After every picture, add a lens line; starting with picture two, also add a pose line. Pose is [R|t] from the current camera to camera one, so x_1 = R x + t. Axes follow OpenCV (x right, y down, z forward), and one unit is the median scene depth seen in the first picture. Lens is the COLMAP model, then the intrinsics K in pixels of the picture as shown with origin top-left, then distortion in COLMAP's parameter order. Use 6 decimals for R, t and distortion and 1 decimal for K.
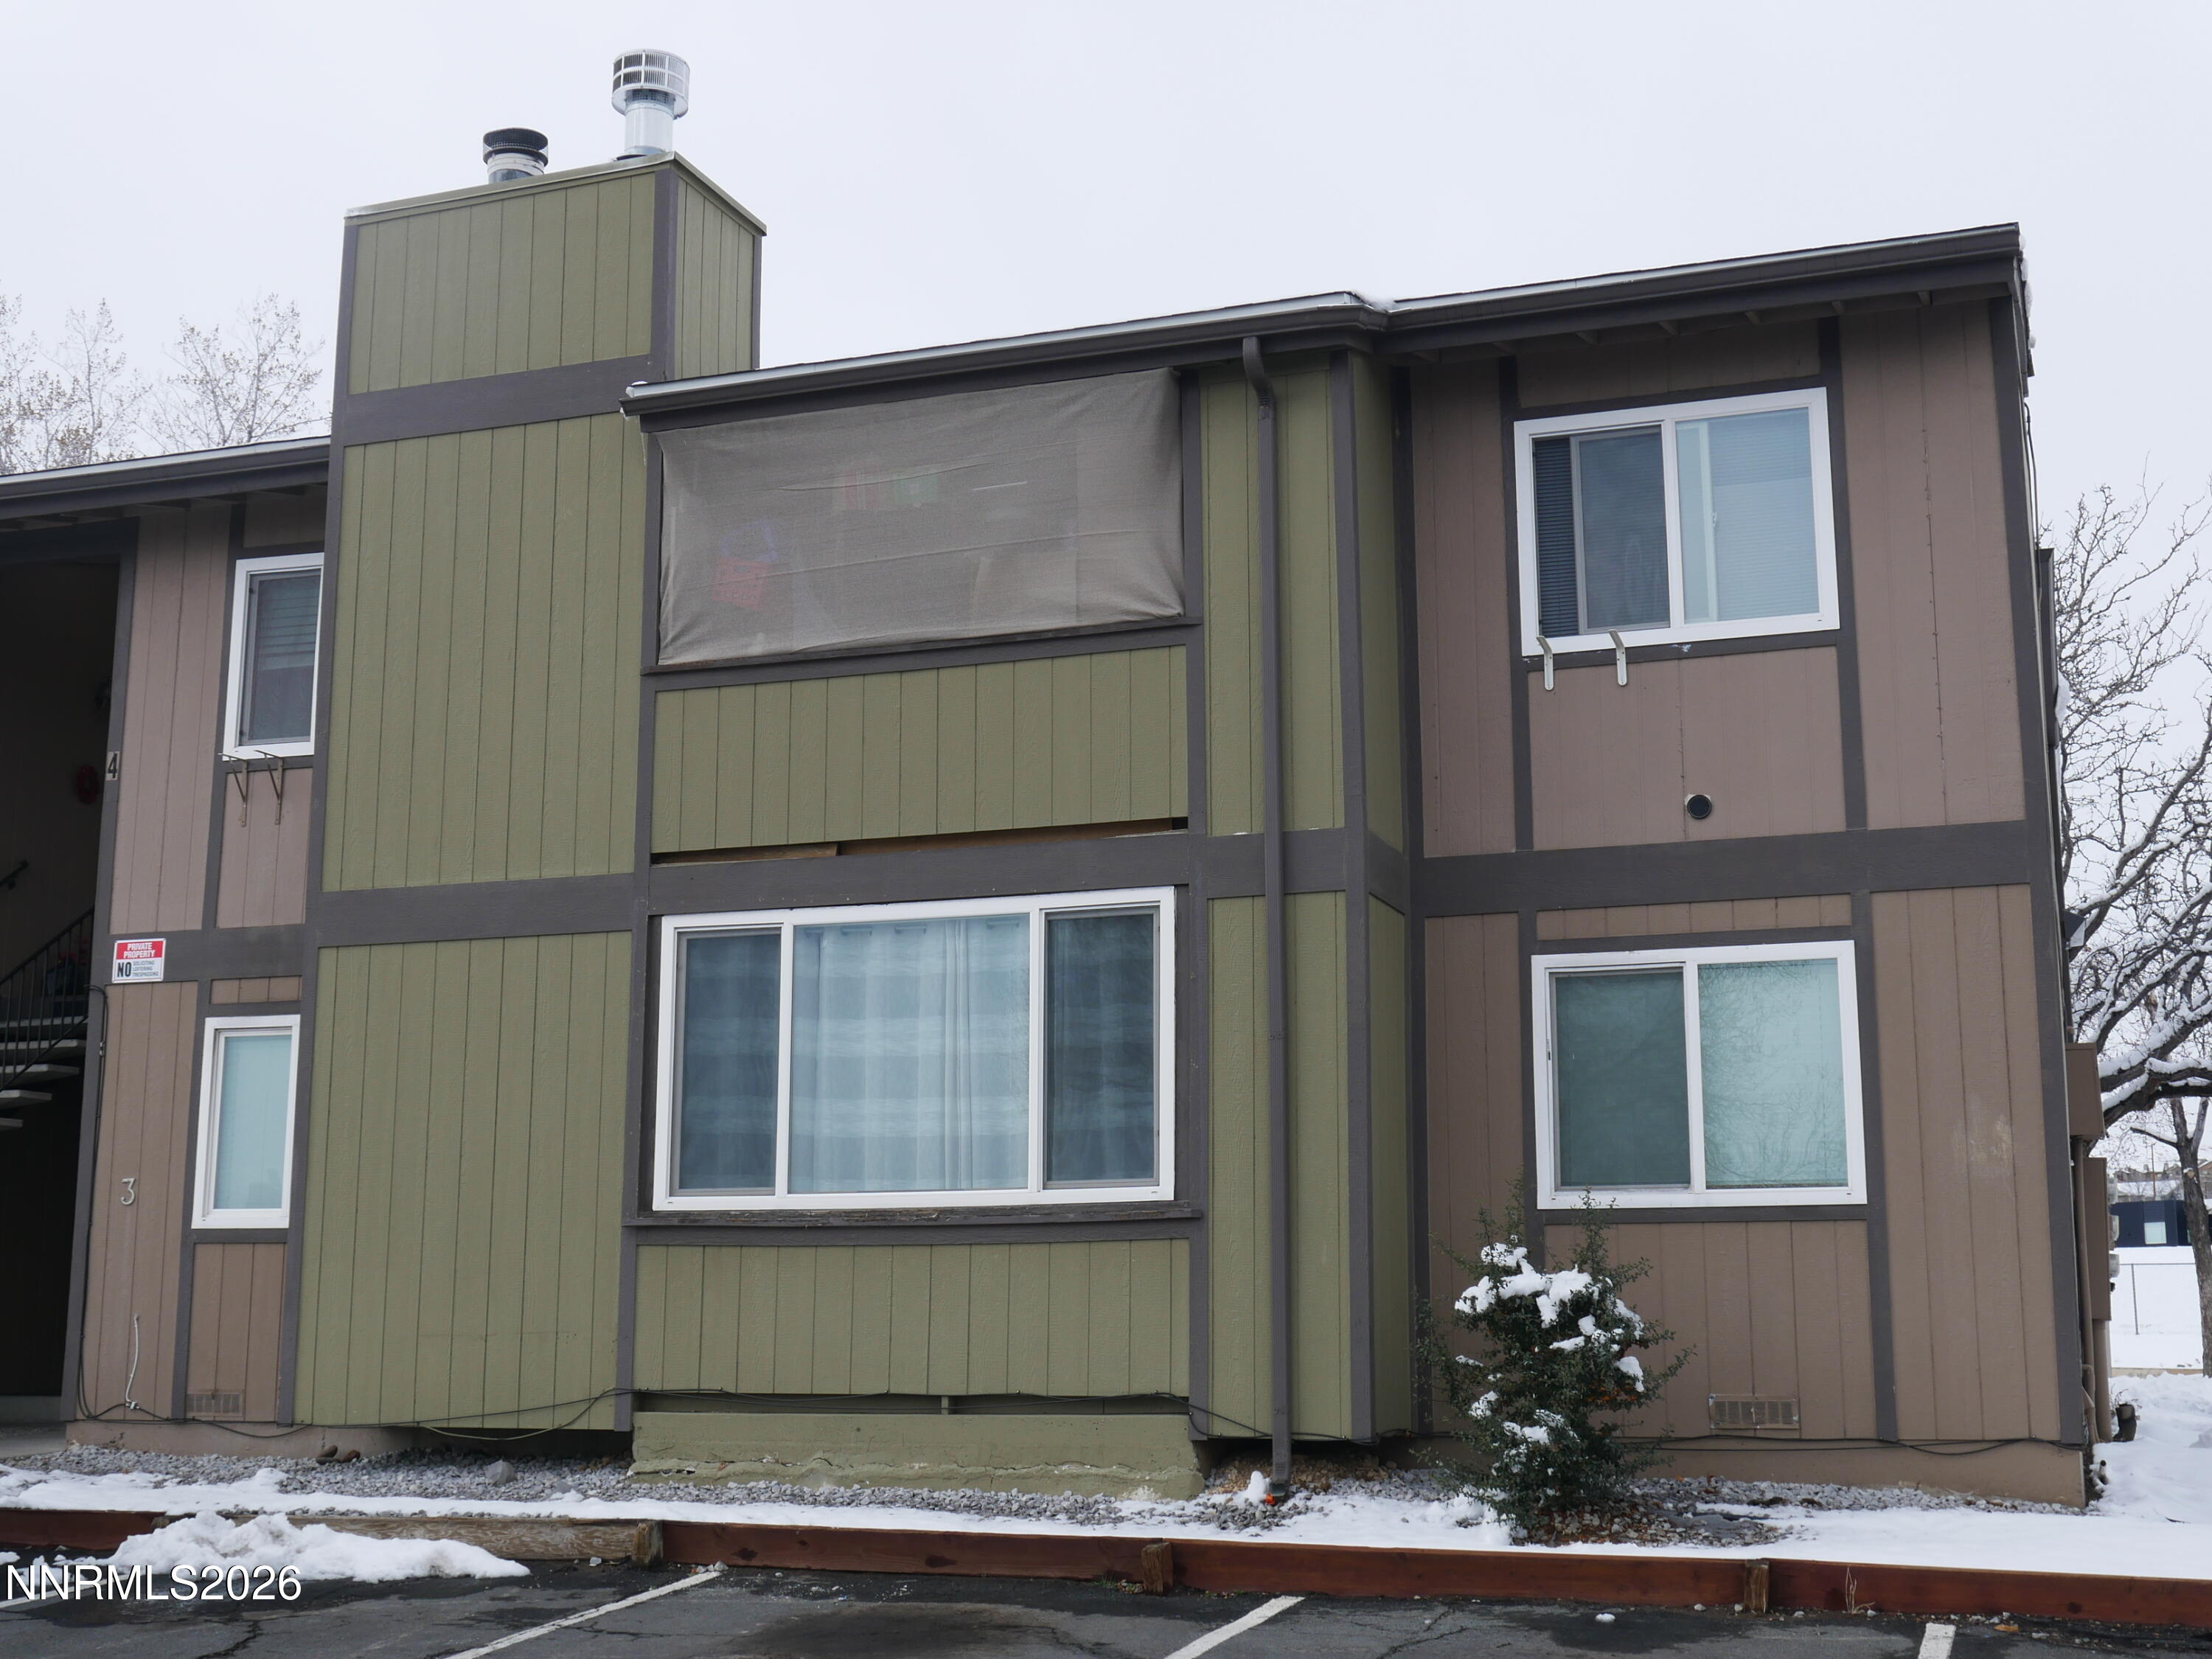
lens RADIAL K [[2777.3, 0, 1106.9], [0, 2777.3, 834.3], [0, 0, 1]] dist [0.002842, -0.046054]
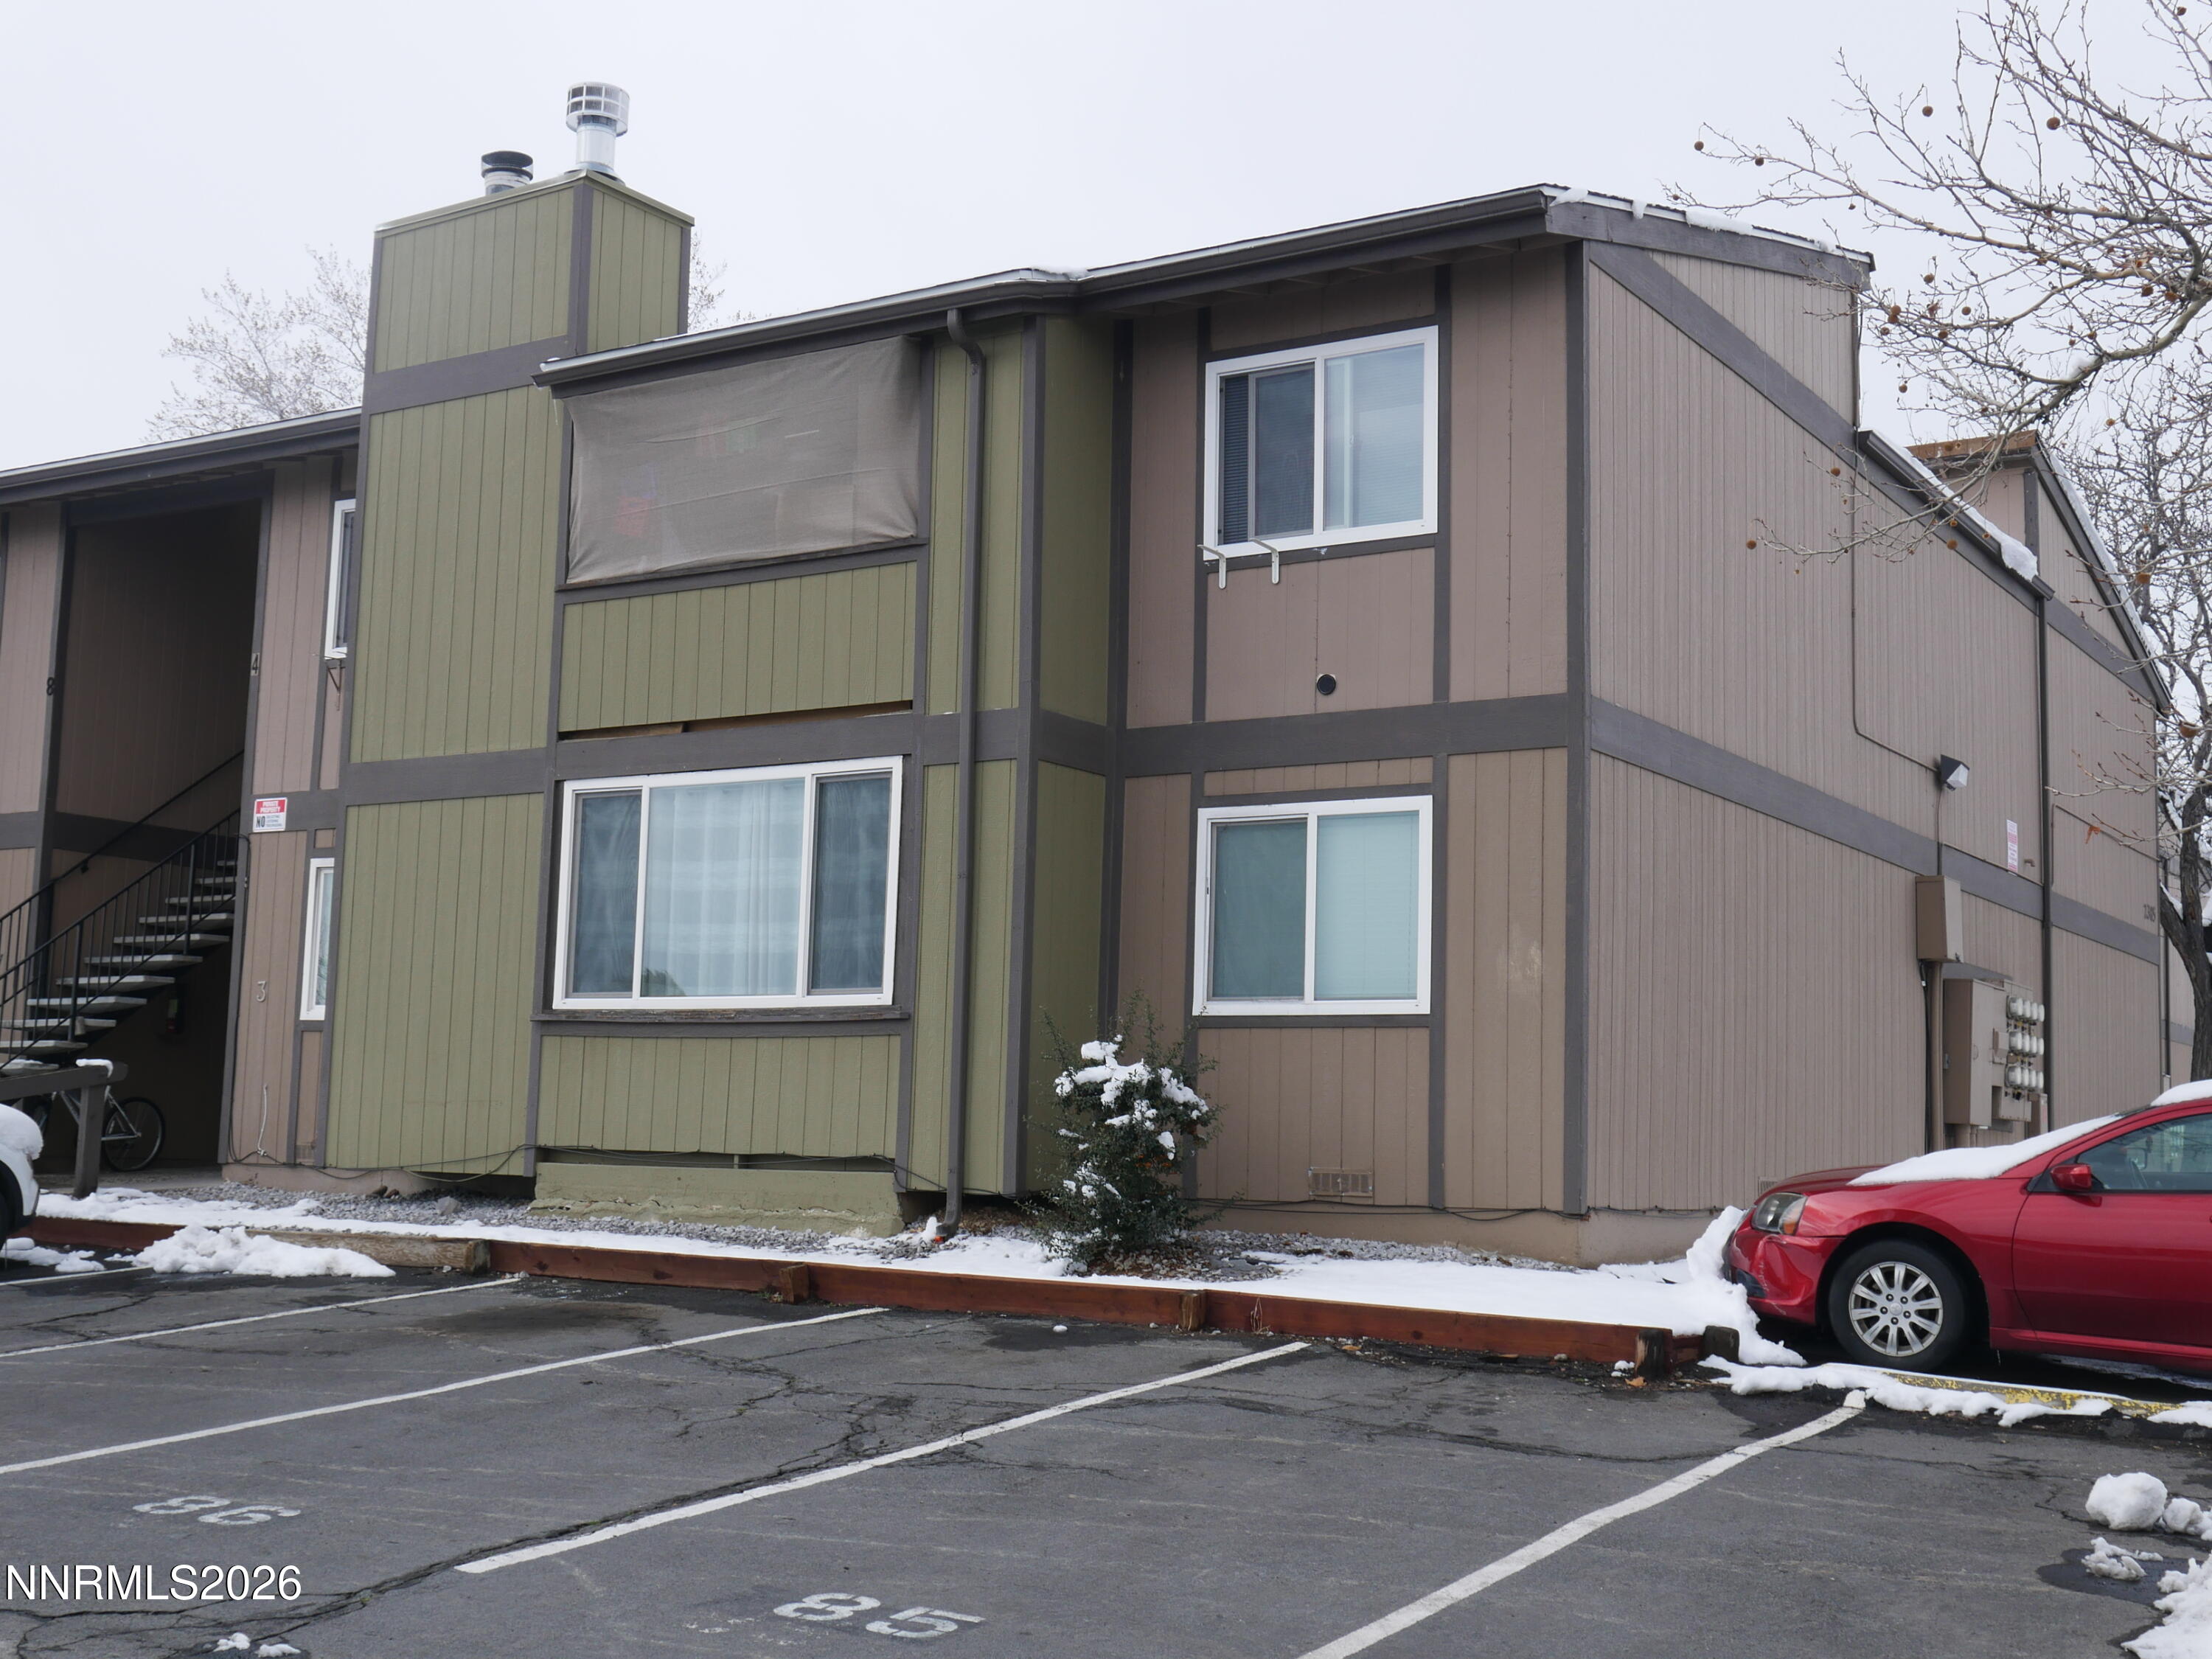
lens RADIAL K [[2629.9, 0, 1112.2], [0, 2629.9, 832.5], [0, 0, 1]] dist [-0.002098, -0.006940]
pose [[0.974072, -0.004215, -0.226197, 0.373789], [0.018497, 0.997963, 0.061055, -0.016891], [0.225479, -0.063656, 0.972166, -0.129431]]
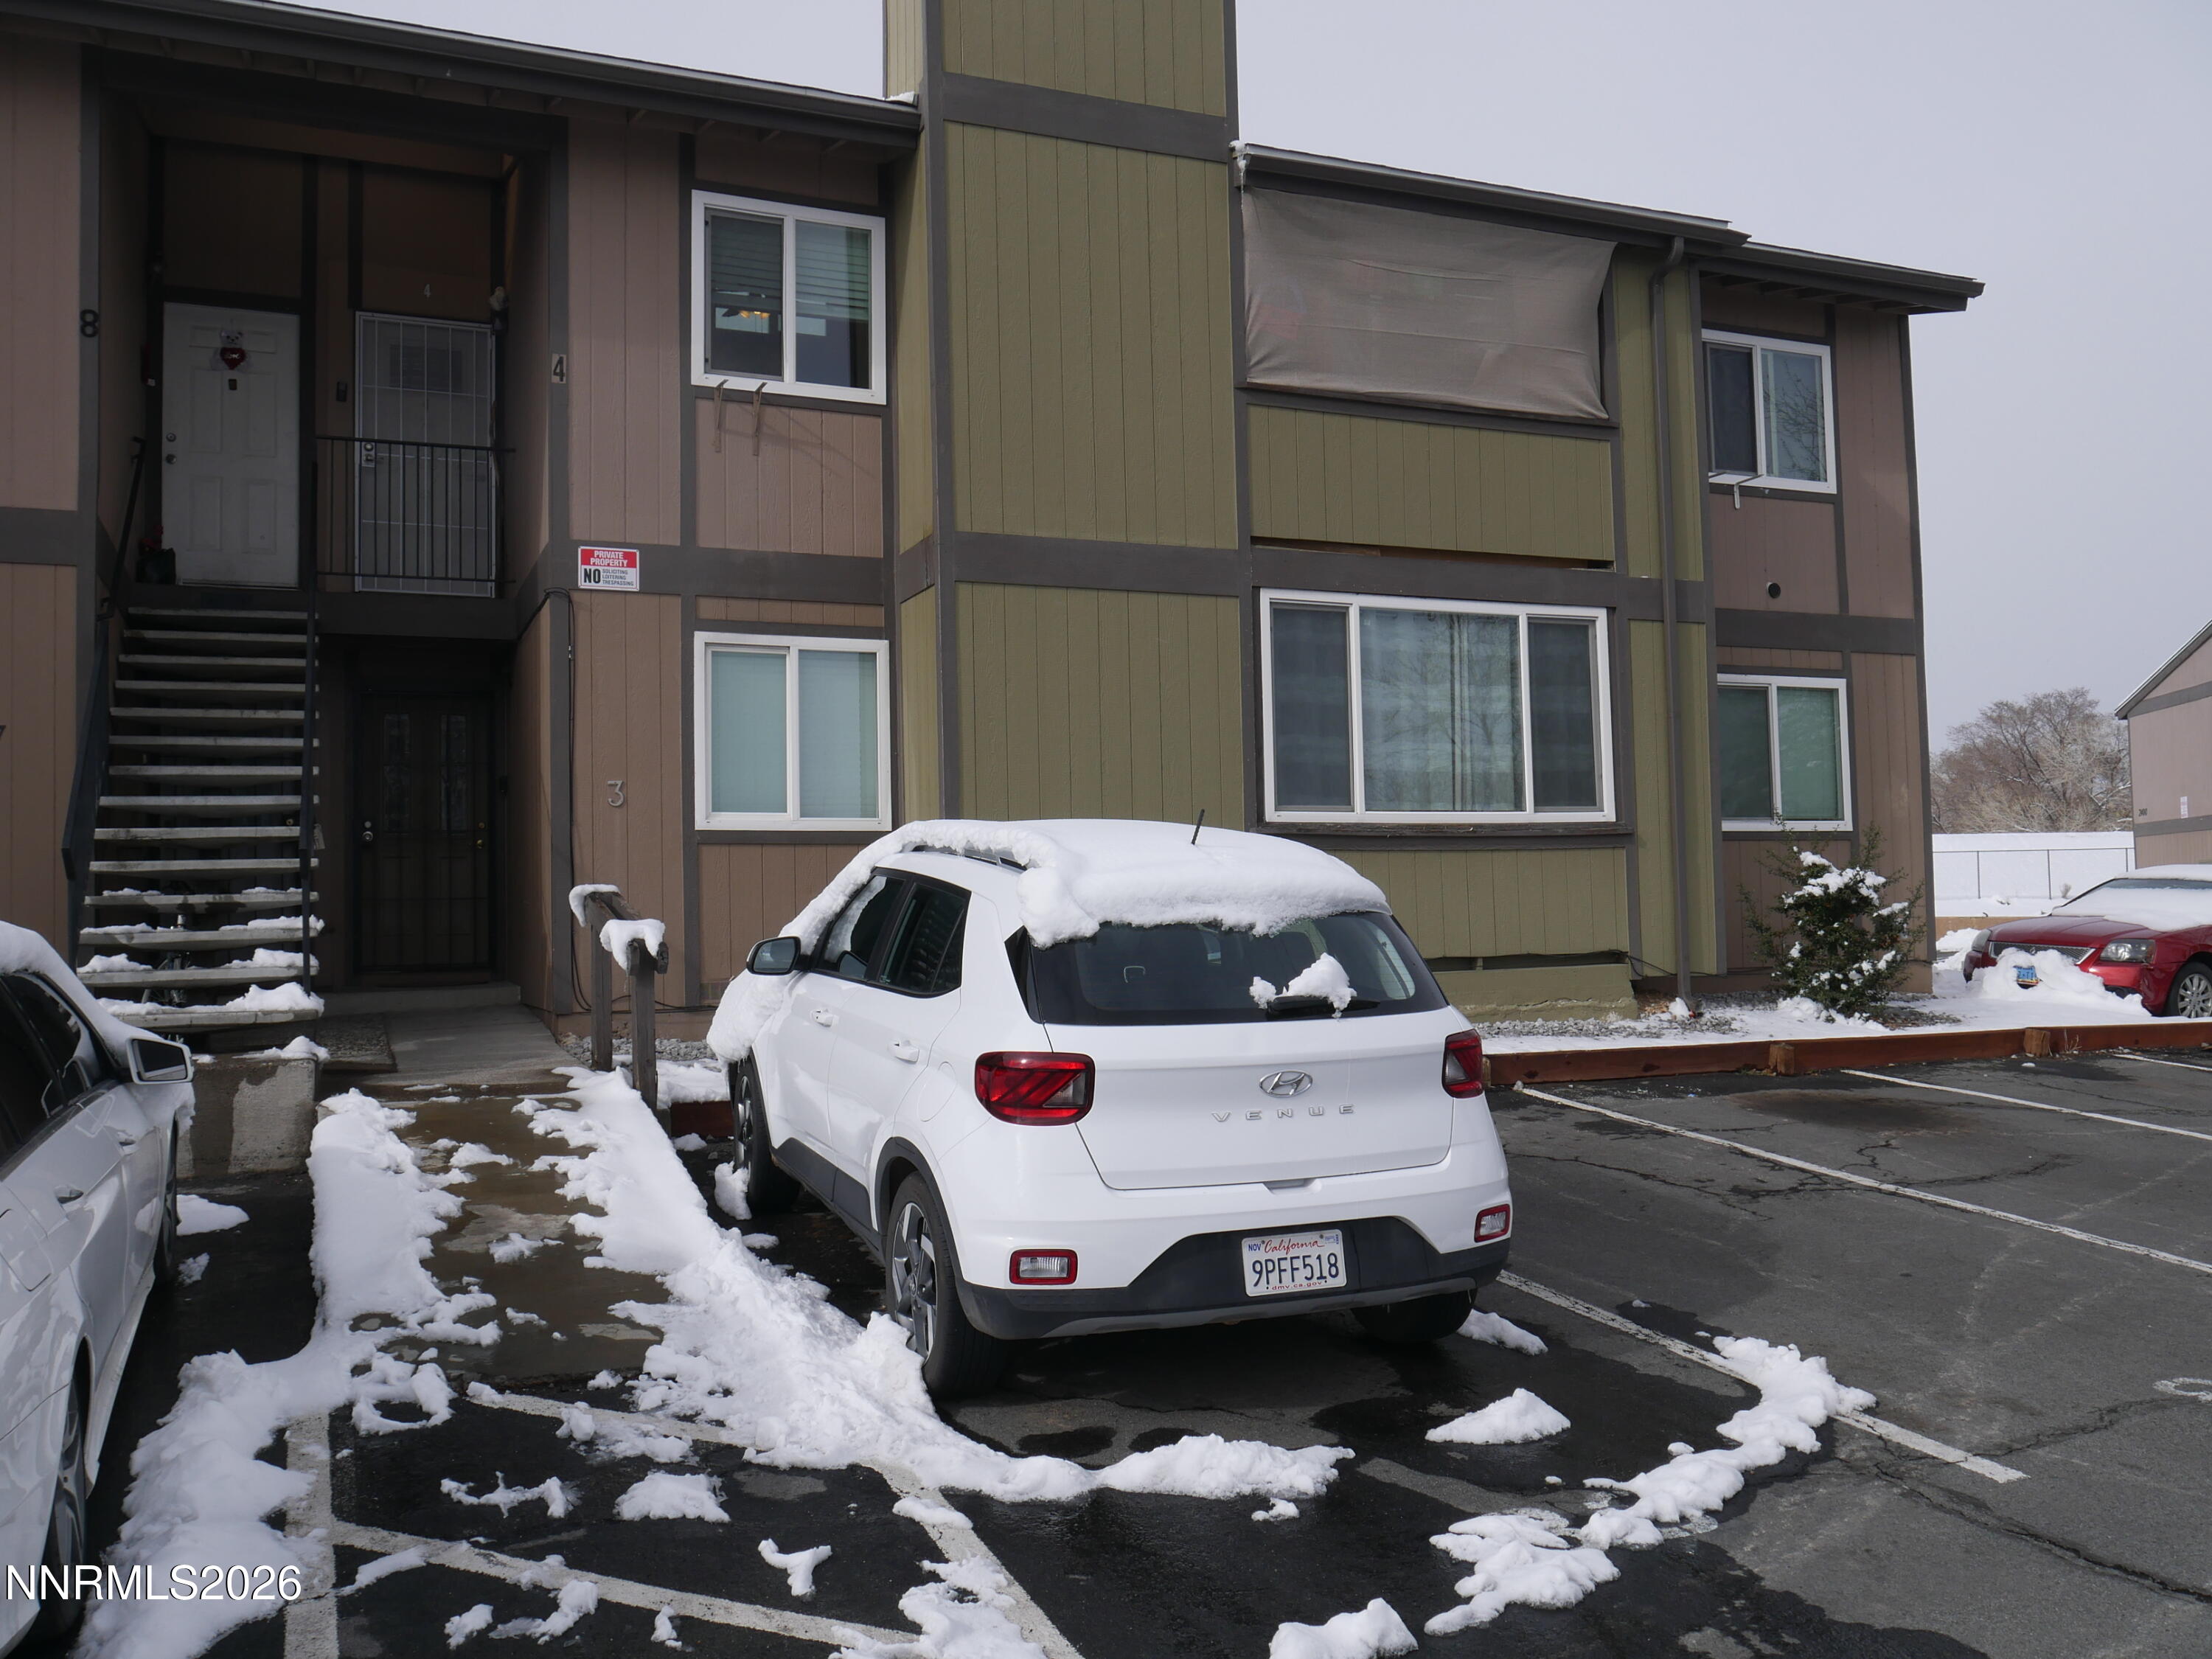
lens RADIAL K [[1821.9, 0, 1110.2], [0, 1821.9, 839.7], [0, 0, 1]] dist [-0.037579, 0.007344]
pose [[0.739987, 0.010590, 0.672538, -0.785529], [-0.104182, 0.989614, 0.099048, 0.069886], [-0.664504, -0.143360, 0.733405, 0.445027]]
